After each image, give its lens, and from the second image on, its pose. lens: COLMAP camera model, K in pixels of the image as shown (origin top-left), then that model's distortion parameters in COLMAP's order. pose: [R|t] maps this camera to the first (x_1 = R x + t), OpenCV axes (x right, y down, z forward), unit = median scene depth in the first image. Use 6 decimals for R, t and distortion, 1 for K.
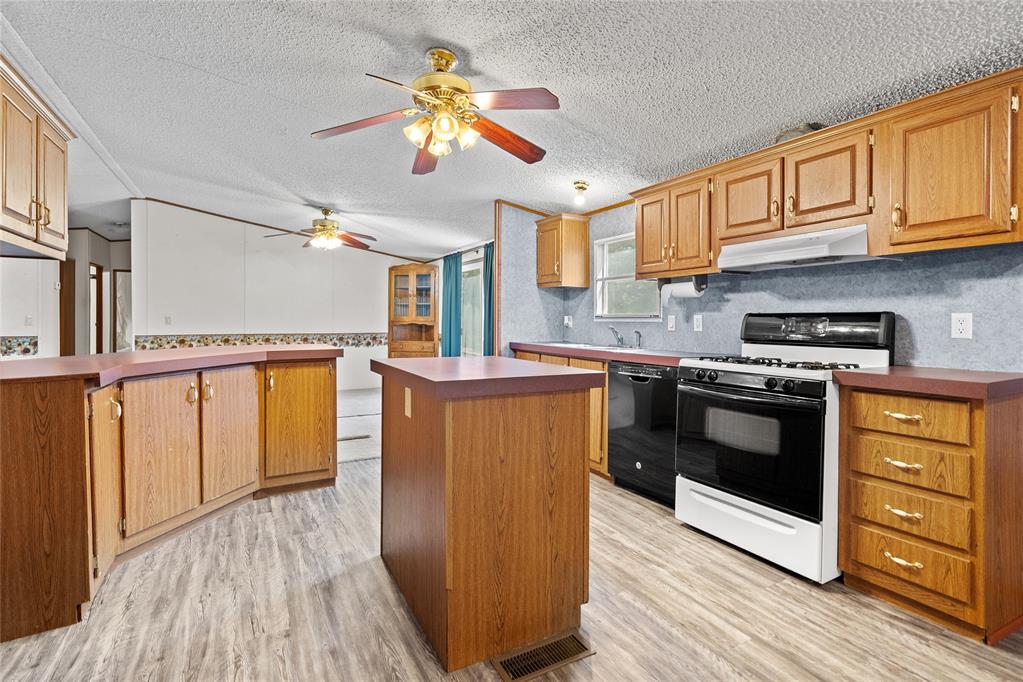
lens RADIAL K [[477.5, 0, 497.5], [0, 477.5, 321.0], [0, 0, 1]] dist [0.003246, 0.000289]
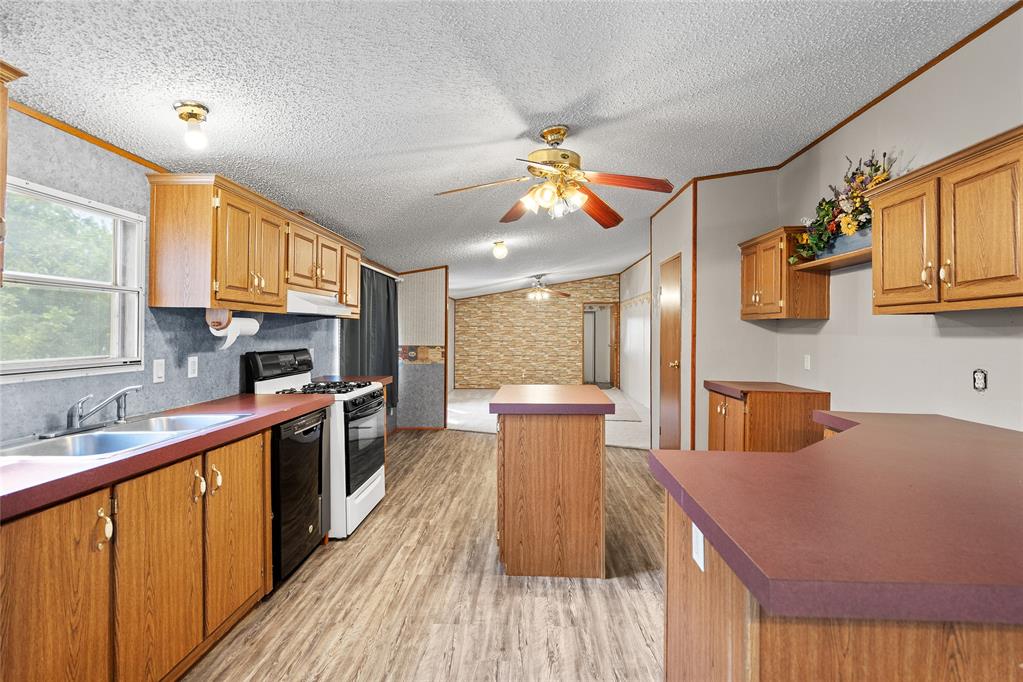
lens RADIAL K [[477.5, 0, 514.4], [0, 477.5, 335.0], [0, 0, 1]] dist [0.003246, 0.000289]
pose [[-0.863183, -0.008770, 0.504815, -0.475702], [-0.007760, 0.999961, 0.004103, -0.062142], [-0.504832, -0.000376, -0.863218, 1.592528]]
